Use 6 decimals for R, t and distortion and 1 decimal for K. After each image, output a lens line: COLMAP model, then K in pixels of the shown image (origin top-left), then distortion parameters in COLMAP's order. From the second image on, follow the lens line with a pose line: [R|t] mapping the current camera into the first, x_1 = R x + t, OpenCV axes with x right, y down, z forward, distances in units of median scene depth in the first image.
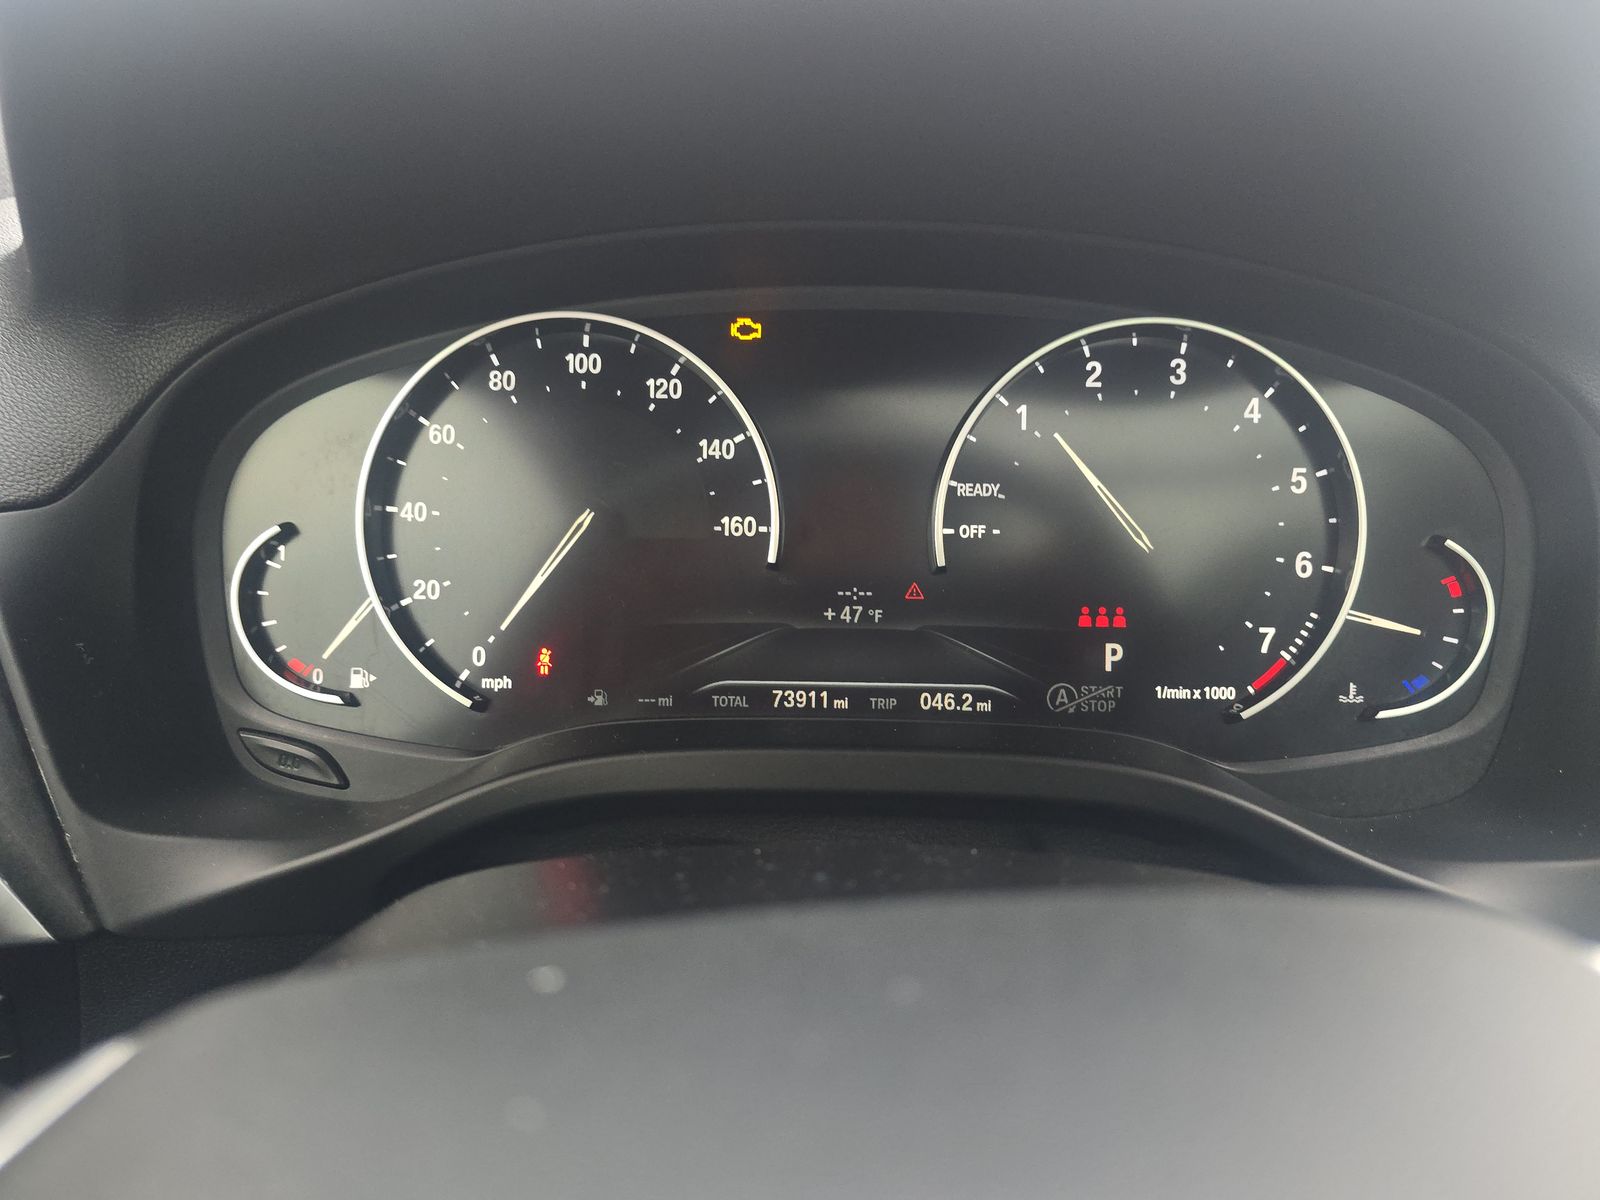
lens RADIAL K [[1053.9, 0, 787.8], [0, 1053.9, 588.3], [0, 0, 1]] dist [0.020222, -0.019857]
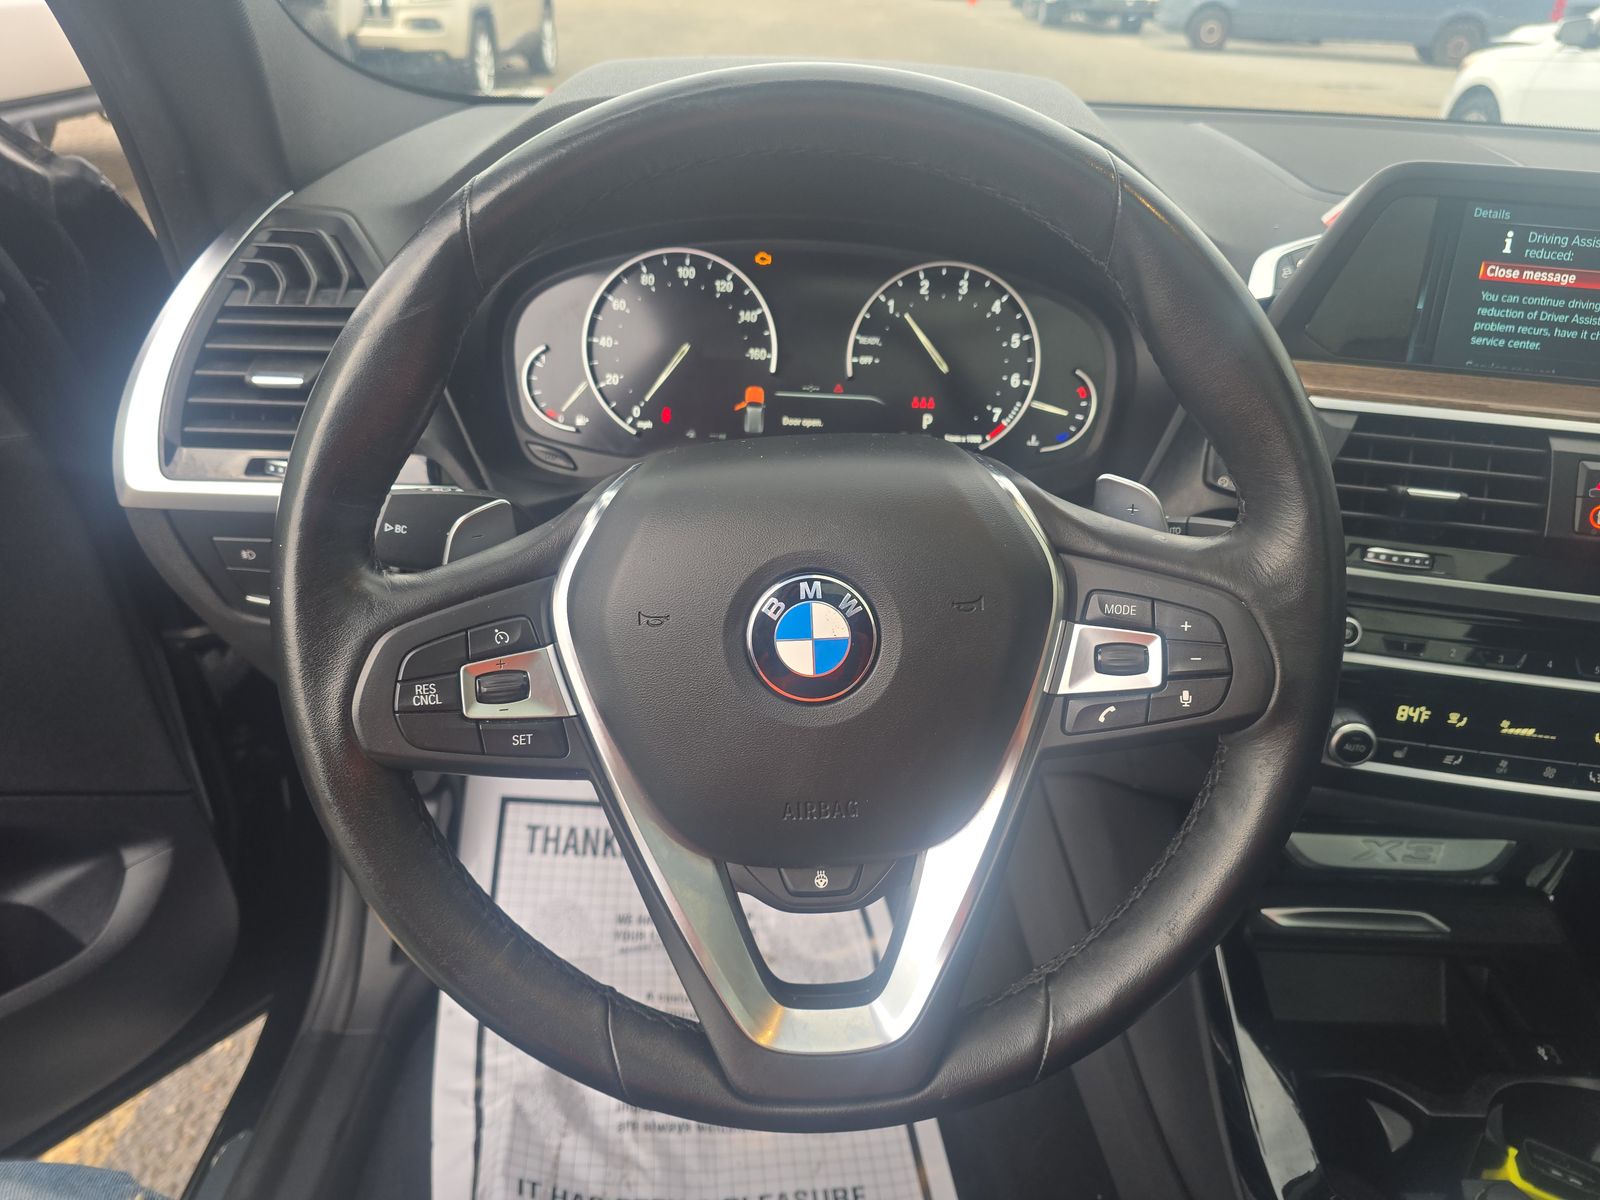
lens RADIAL K [[1053.9, 0, 804.0], [0, 1053.9, 611.4], [0, 0, 1]] dist [0.020222, -0.019857]
pose [[0.999150, 0.025918, 0.032052, -0.006983], [-0.030284, 0.989077, 0.144252, 0.147606], [-0.027963, -0.145100, 0.989022, -1.213175]]
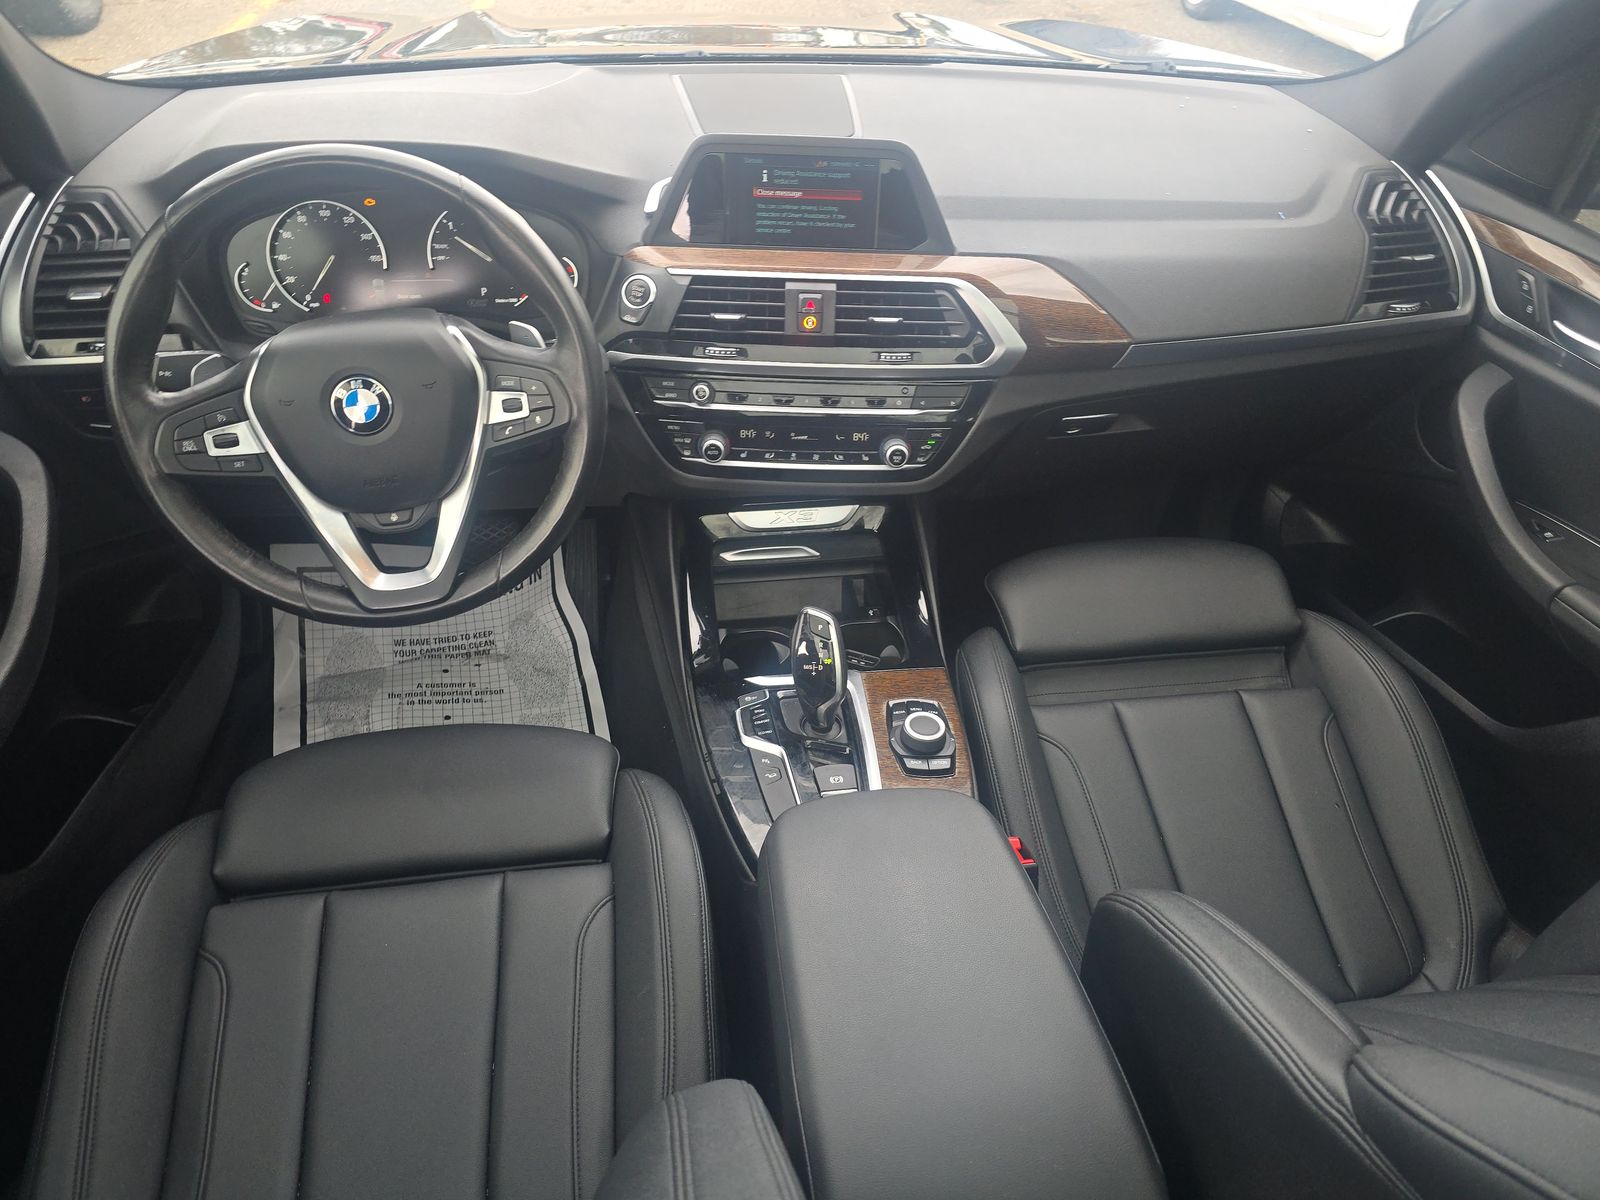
lens RADIAL K [[1053.9, 0, 808.8], [0, 1053.9, 610.4], [0, 0, 1]] dist [0.020222, -0.019857]
pose [[0.986050, -0.082847, 0.144367, 0.824262], [0.037521, 0.955641, 0.292135, 0.094443], [-0.162165, -0.282643, 0.945418, -3.153977]]
